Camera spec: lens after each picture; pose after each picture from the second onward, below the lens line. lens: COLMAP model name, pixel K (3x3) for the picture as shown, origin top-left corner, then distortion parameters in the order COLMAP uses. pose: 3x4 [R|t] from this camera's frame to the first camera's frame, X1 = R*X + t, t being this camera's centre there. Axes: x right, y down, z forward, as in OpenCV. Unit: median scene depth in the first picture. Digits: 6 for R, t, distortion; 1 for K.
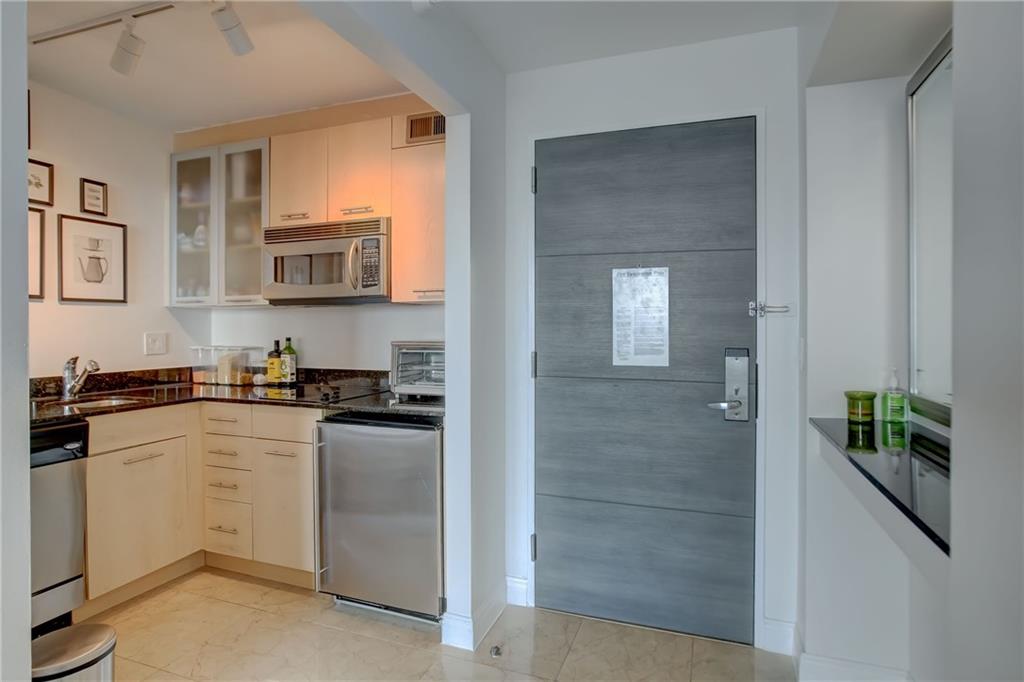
lens RADIAL K [[535.7, 0, 511.0], [0, 535.7, 331.8], [0, 0, 1]] dist [-0.045303, 0.014394]
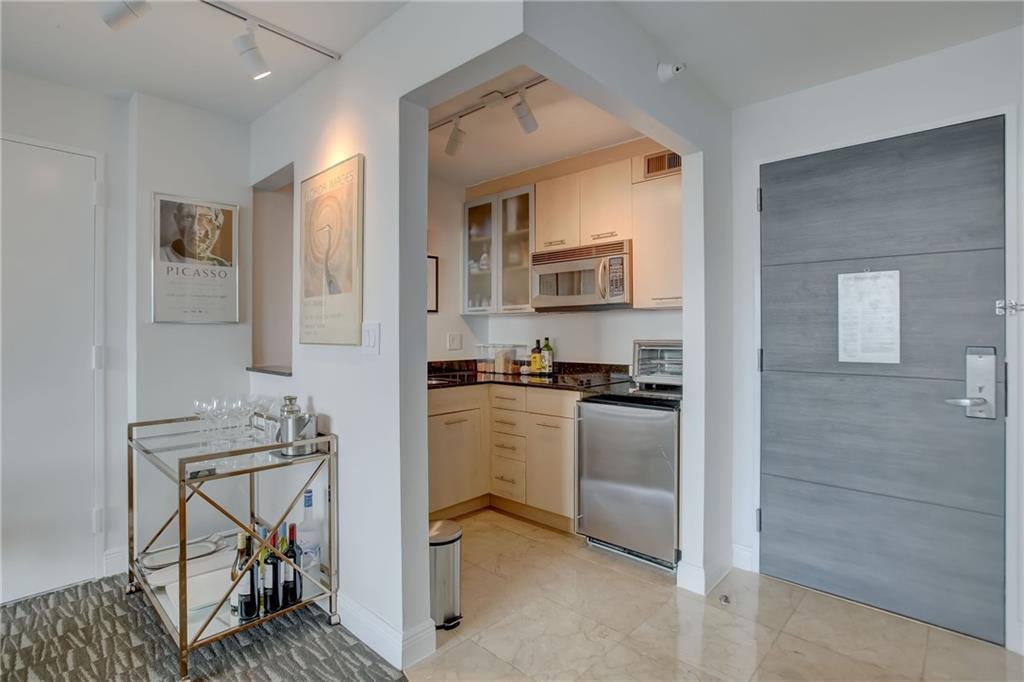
lens RADIAL K [[502.1, 0, 514.5], [0, 502.1, 334.1], [0, 0, 1]] dist [-0.038669, 0.015065]
pose [[0.922180, -0.000513, -0.386761, -0.030340], [-0.001898, 0.999981, -0.005851, 0.012878], [0.386757, 0.006130, 0.922161, -0.190587]]
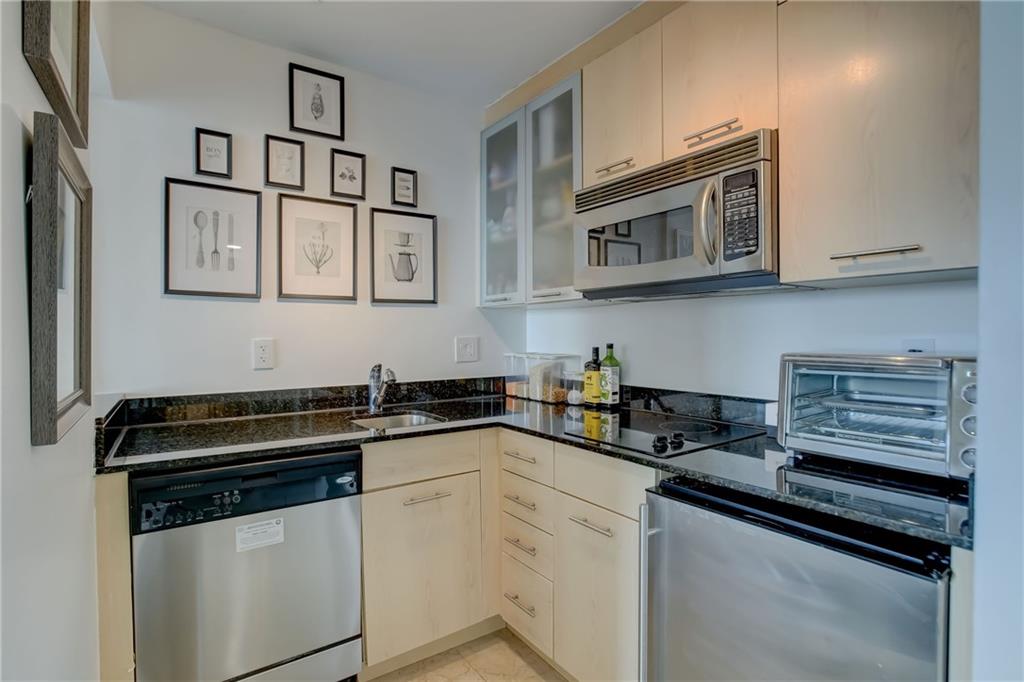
lens RADIAL K [[502.1, 0, 515.4], [0, 502.1, 338.7], [0, 0, 1]] dist [-0.038669, 0.015065]
pose [[0.822913, 0.004238, -0.568152, -0.172052], [-0.001578, 0.999985, 0.005173, 0.000217], [0.568165, -0.003360, 0.822908, 0.463829]]
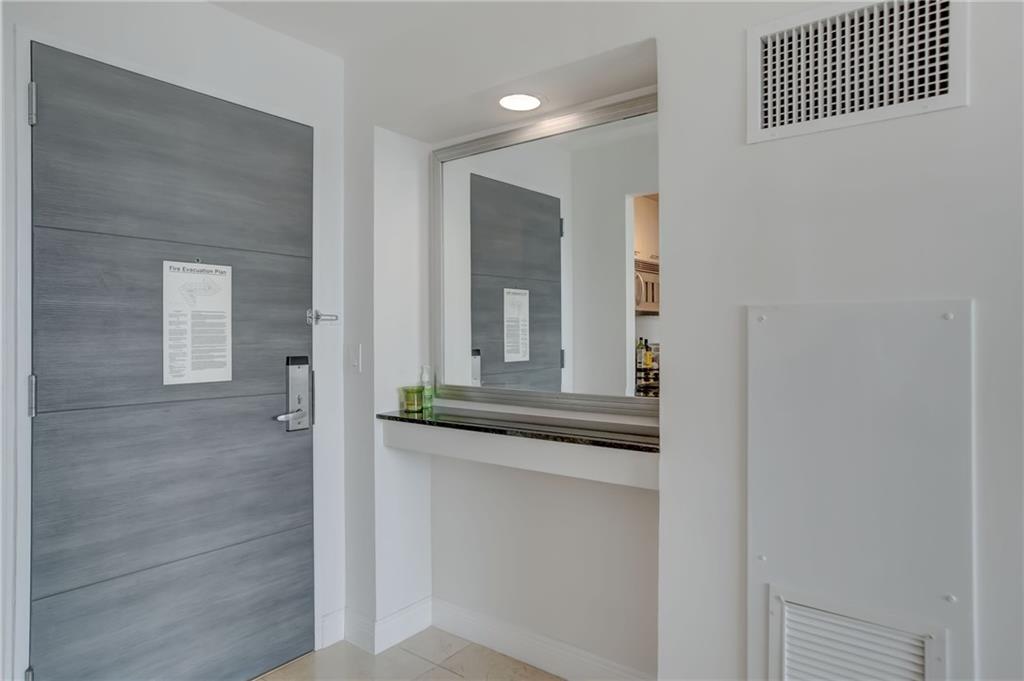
lens RADIAL K [[609.2, 0, 517.6], [0, 609.2, 332.5], [0, 0, 1]] dist [0.000886, 0.001949]
pose [[0.315216, -0.002030, 0.949018, -0.470891], [0.008082, 0.999967, -0.000545, -0.008473], [-0.948986, 0.007842, 0.315222, 0.230296]]
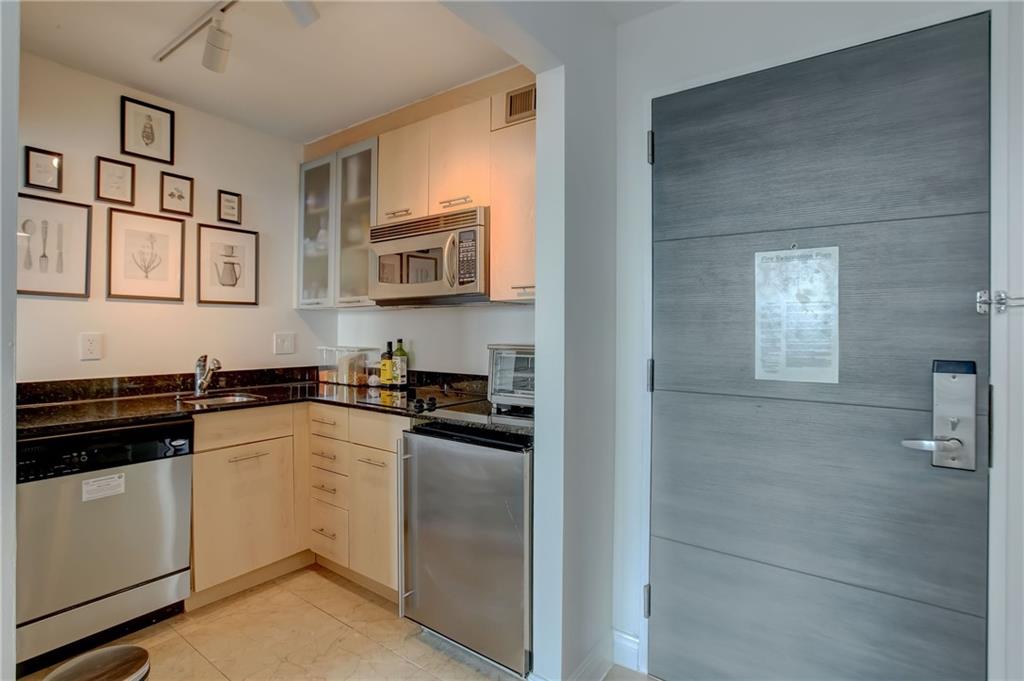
lens RADIAL K [[502.1, 0, 512.3], [0, 502.1, 331.9], [0, 0, 1]] dist [-0.038669, 0.015065]
pose [[0.959661, 0.005801, -0.281099, 0.056580], [-0.008363, 0.999934, -0.007914, 0.003597], [0.281035, 0.009945, 0.959646, 0.220085]]
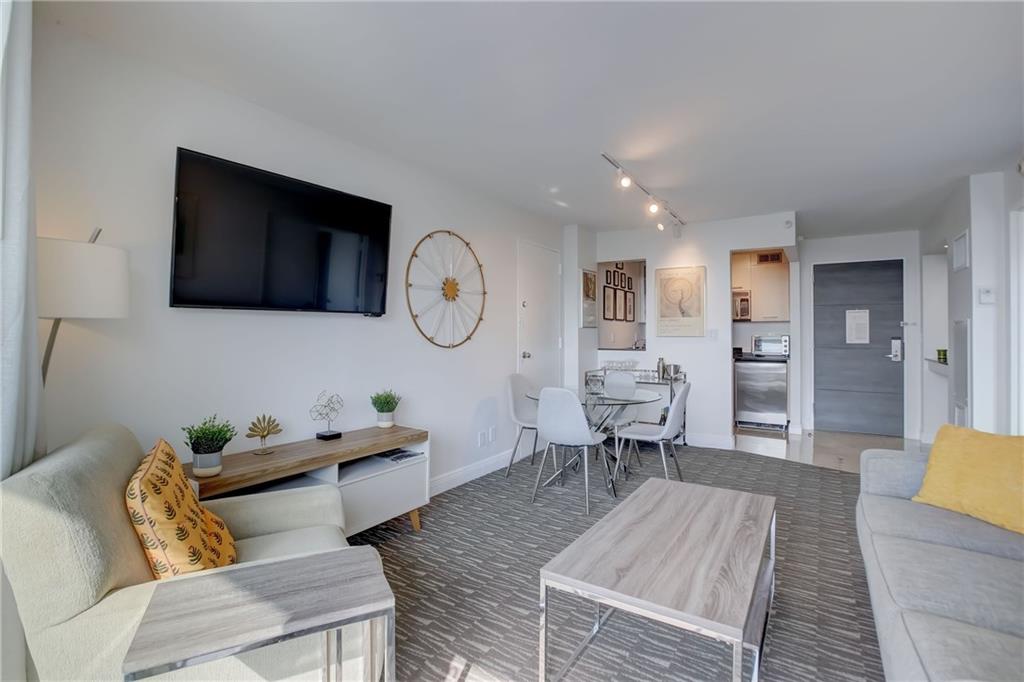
lens RADIAL K [[465.6, 0, 515.2], [0, 465.6, 331.7], [0, 0, 1]] dist [-0.028684, 0.006162]
pose [[0.974278, -0.000745, -0.225346, -0.979062], [-0.001843, 0.999935, -0.011275, 0.030473], [0.225340, 0.011401, 0.974214, -1.802787]]
